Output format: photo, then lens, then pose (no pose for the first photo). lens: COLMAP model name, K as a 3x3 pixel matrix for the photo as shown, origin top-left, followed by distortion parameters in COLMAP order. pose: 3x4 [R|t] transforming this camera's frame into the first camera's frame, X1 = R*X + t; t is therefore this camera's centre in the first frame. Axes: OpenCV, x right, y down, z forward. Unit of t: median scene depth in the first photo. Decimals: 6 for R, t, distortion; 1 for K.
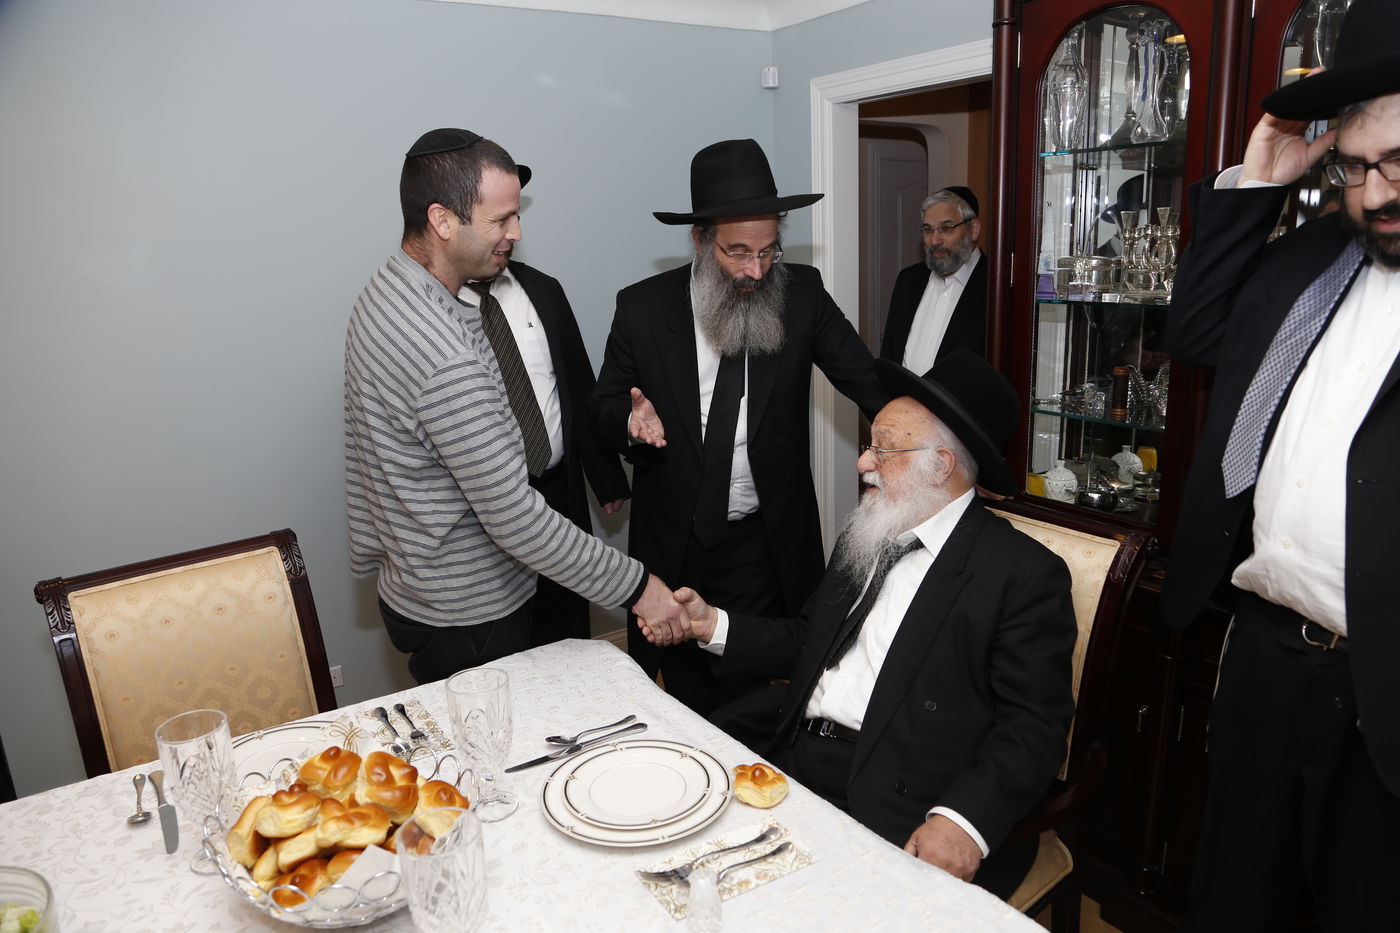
lens RADIAL K [[979.4, 0, 702.5], [0, 979.4, 477.7], [0, 0, 1]] dist [-0.026167, 0.007336]
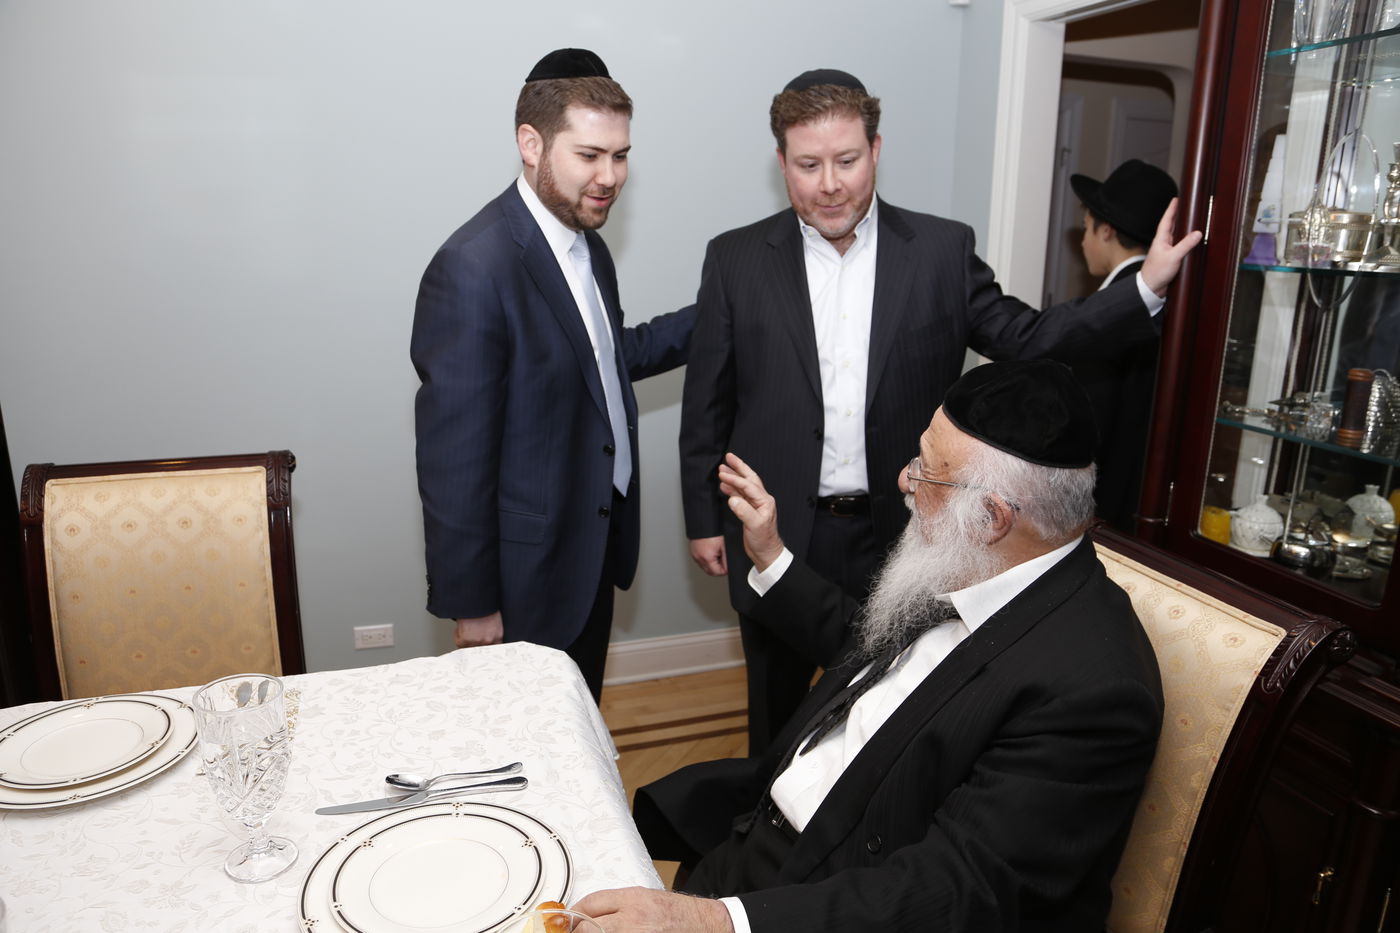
lens RADIAL K [[979.4, 0, 698.9], [0, 979.4, 470.0], [0, 0, 1]] dist [-0.026167, 0.007336]
pose [[0.962690, 0.112500, -0.246115, 0.145966], [-0.109901, 0.993645, 0.024313, -0.008056], [0.247286, 0.003642, 0.968936, 0.209424]]
